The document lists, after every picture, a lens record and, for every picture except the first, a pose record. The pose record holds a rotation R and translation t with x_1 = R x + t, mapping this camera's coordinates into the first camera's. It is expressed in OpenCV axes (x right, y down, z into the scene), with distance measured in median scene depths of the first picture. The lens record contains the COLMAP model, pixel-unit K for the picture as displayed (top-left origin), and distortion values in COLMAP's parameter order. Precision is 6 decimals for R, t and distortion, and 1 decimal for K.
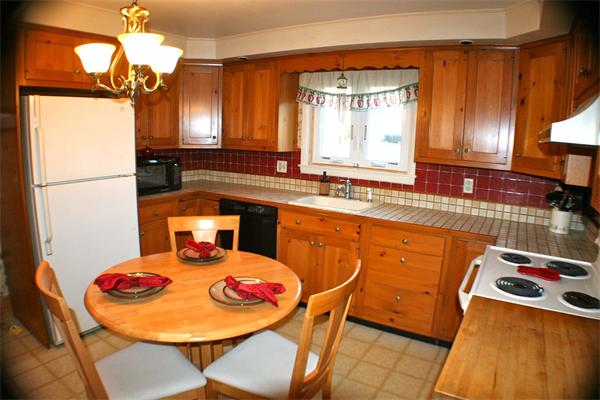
lens RADIAL K [[386.0, 0, 302.4], [0, 386.0, 209.1], [0, 0, 1]] dist [-0.202466, 0.042556]
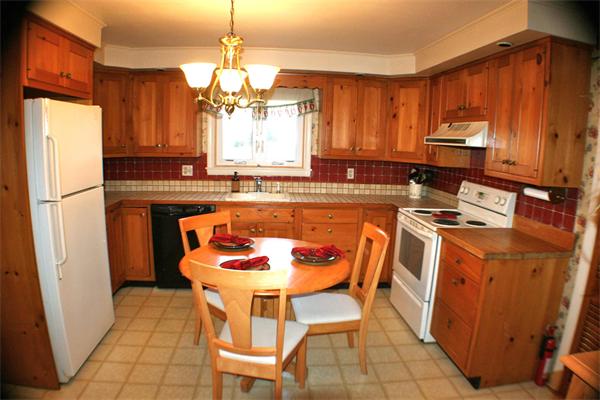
lens RADIAL K [[386.0, 0, 302.4], [0, 386.0, 209.1], [0, 0, 1]] dist [-0.202466, 0.042556]
pose [[0.801361, -0.117265, 0.586575, -0.536548], [0.116802, 0.992396, 0.038823, -0.007266], [-0.586667, 0.037402, 0.808964, -0.061449]]
